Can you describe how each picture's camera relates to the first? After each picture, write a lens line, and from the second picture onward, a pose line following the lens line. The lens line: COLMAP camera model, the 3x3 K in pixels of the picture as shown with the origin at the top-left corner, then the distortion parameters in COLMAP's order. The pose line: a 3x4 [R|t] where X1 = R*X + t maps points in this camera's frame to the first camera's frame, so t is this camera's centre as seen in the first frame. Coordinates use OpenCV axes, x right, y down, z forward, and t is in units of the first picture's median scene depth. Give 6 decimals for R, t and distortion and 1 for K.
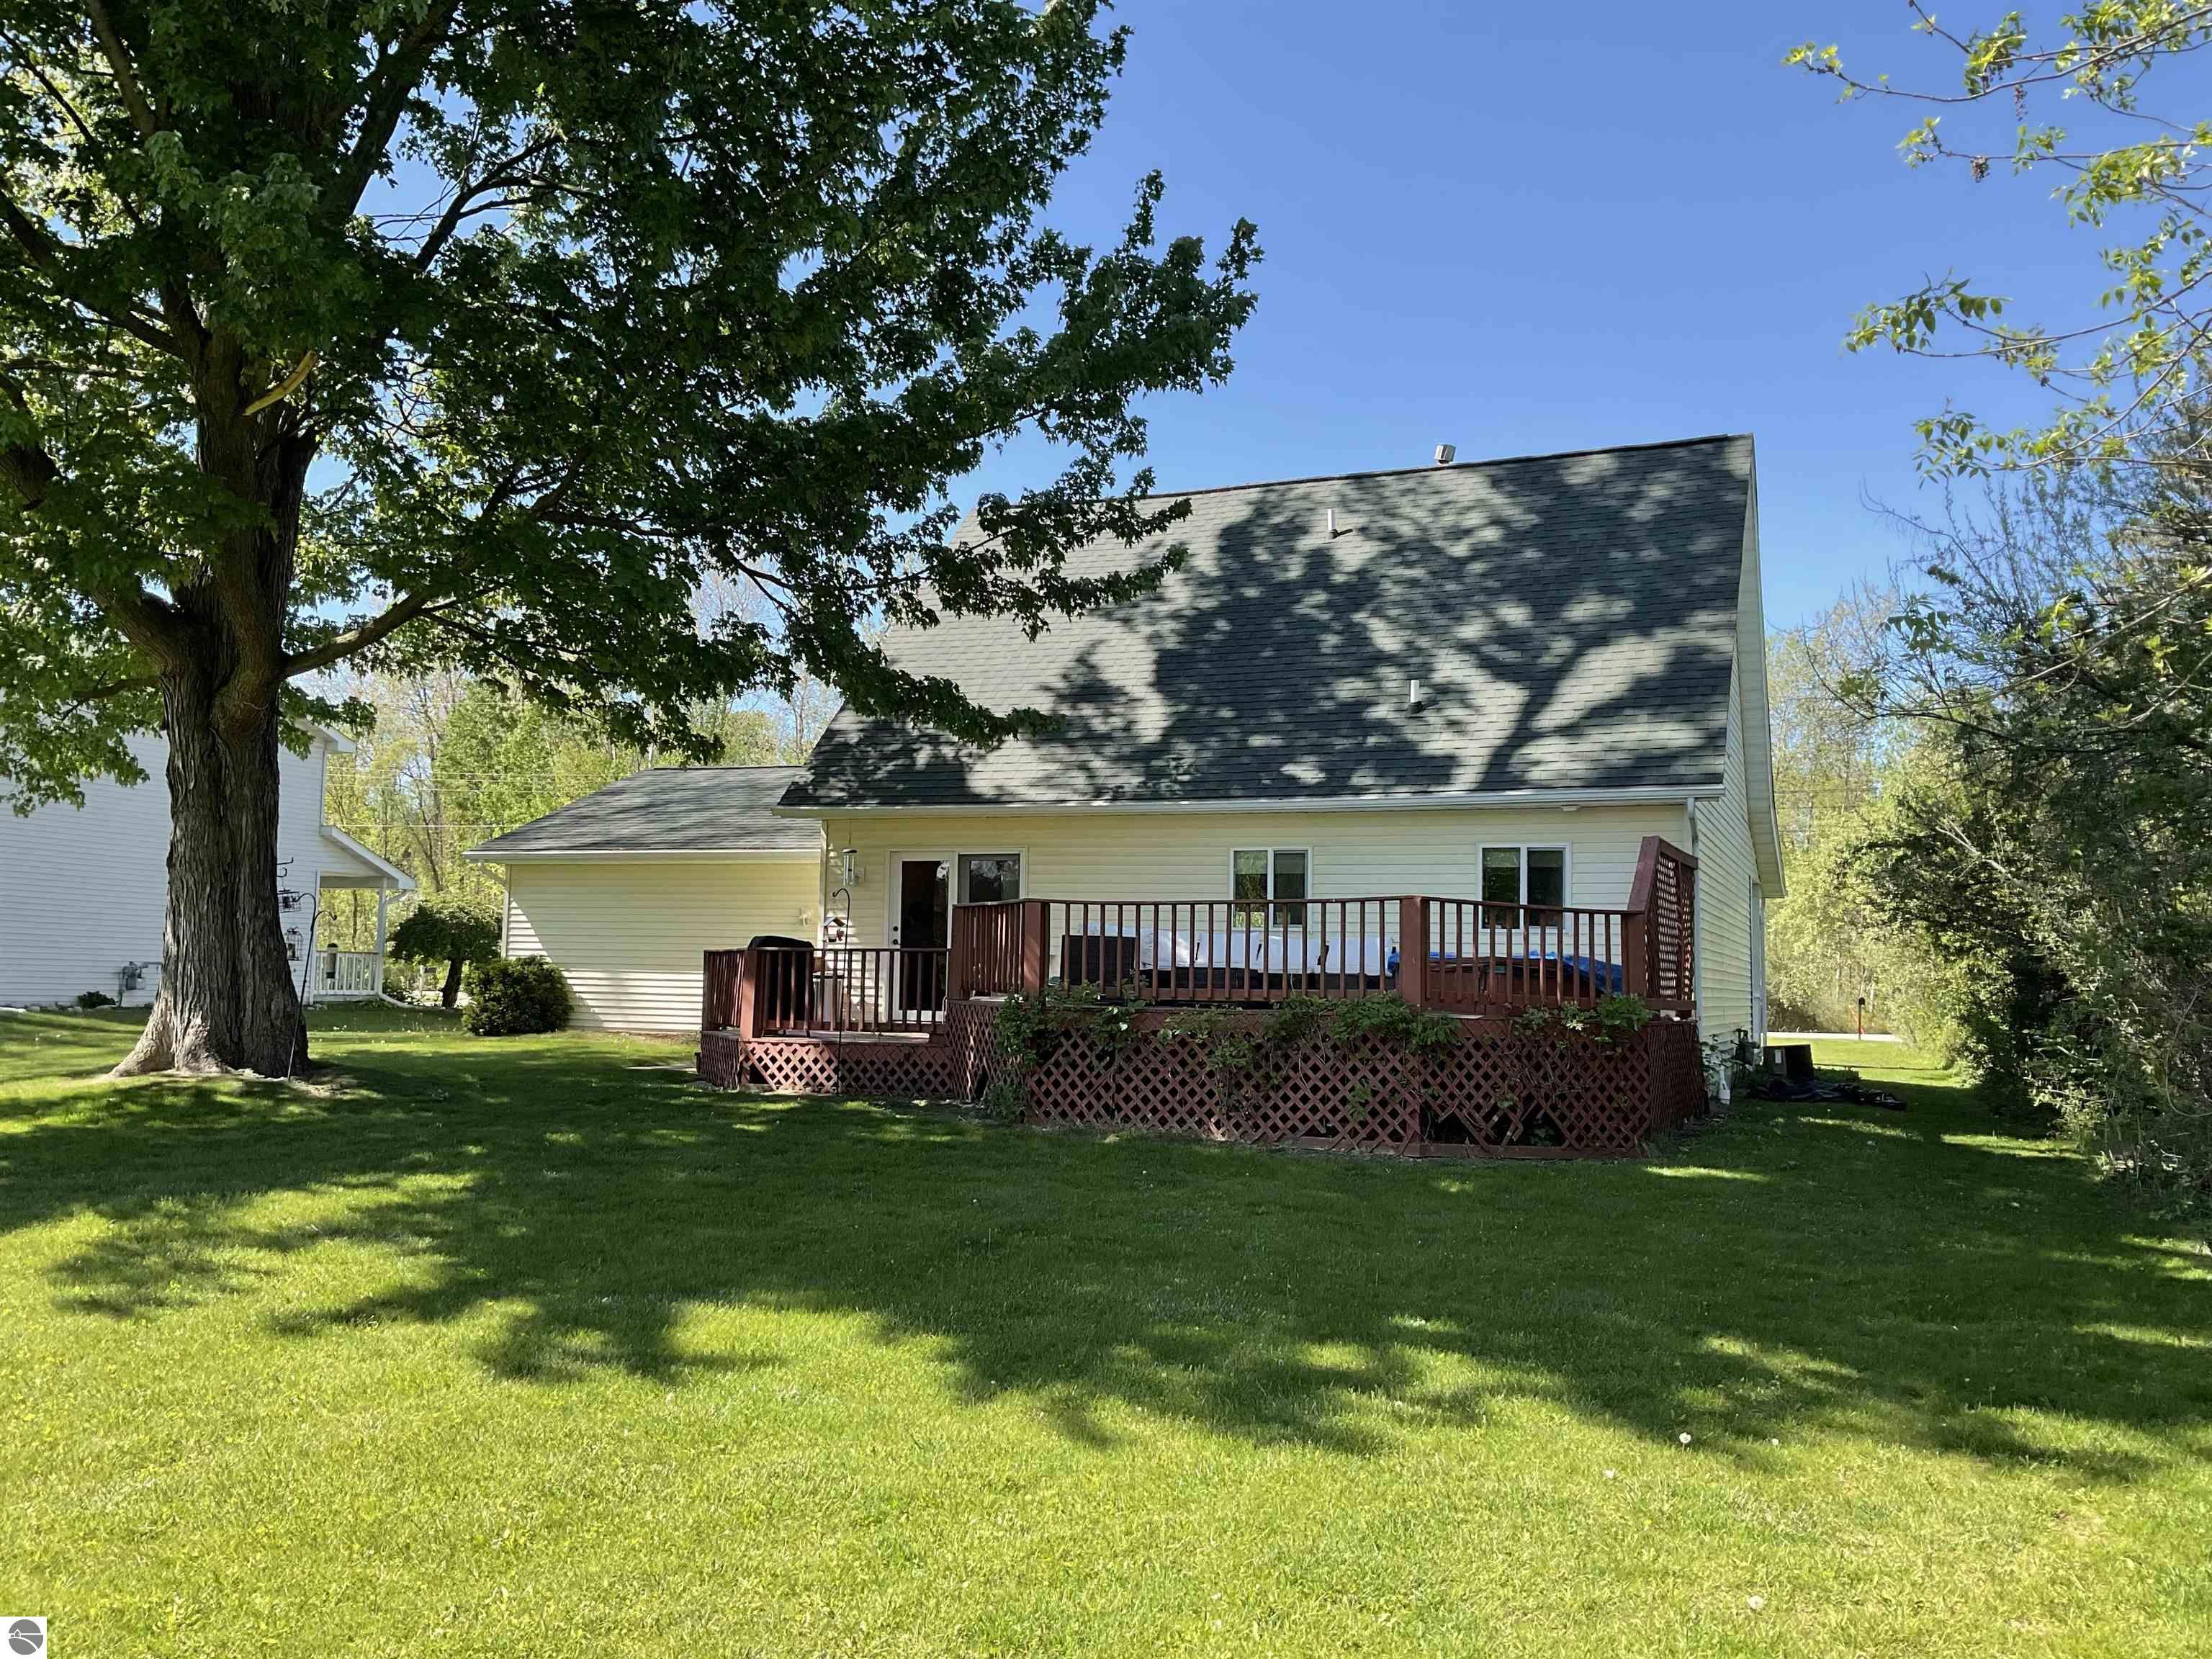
lens RADIAL K [[1873.5, 0, 1106.0], [0, 1873.5, 829.5], [0, 0, 1]] dist [0.004123, 0.000354]
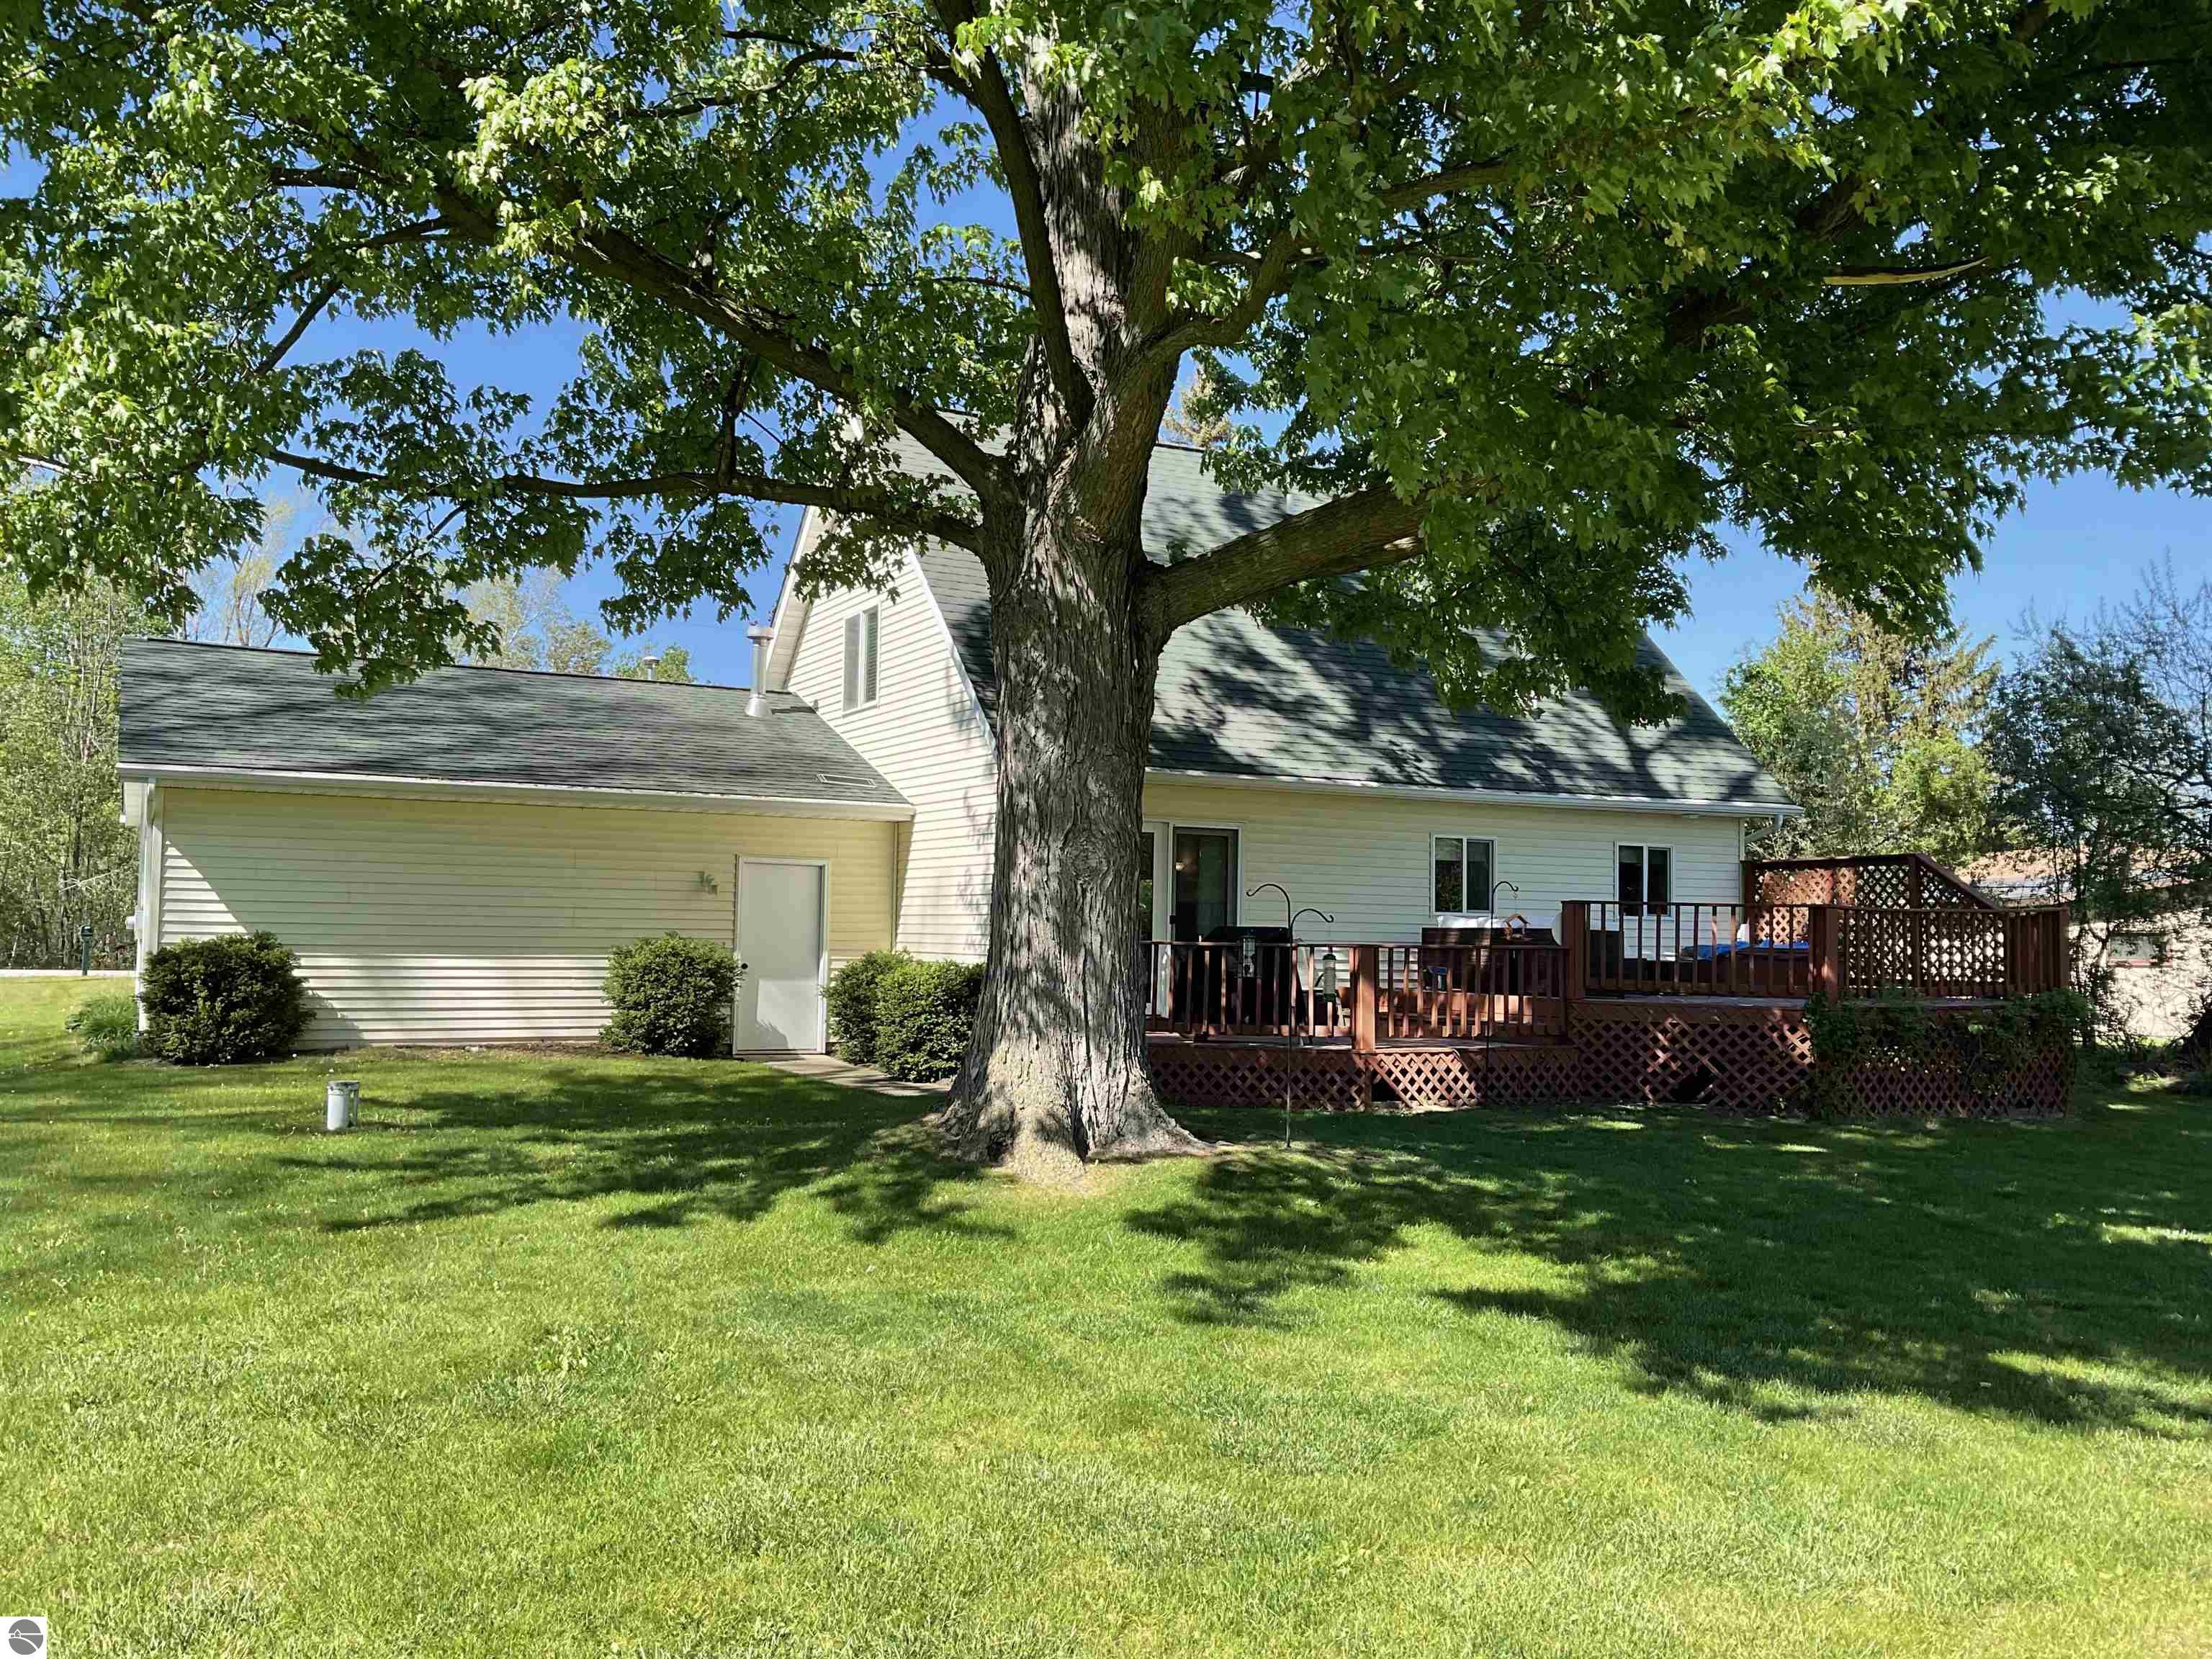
lens RADIAL K [[1873.5, 0, 1106.0], [0, 1873.5, 829.5], [0, 0, 1]] dist [0.004123, 0.000354]
pose [[0.631767, 0.035852, 0.774329, -0.942792], [-0.062690, 0.998021, 0.004938, 0.014869], [-0.772619, -0.051662, 0.632764, 0.562084]]
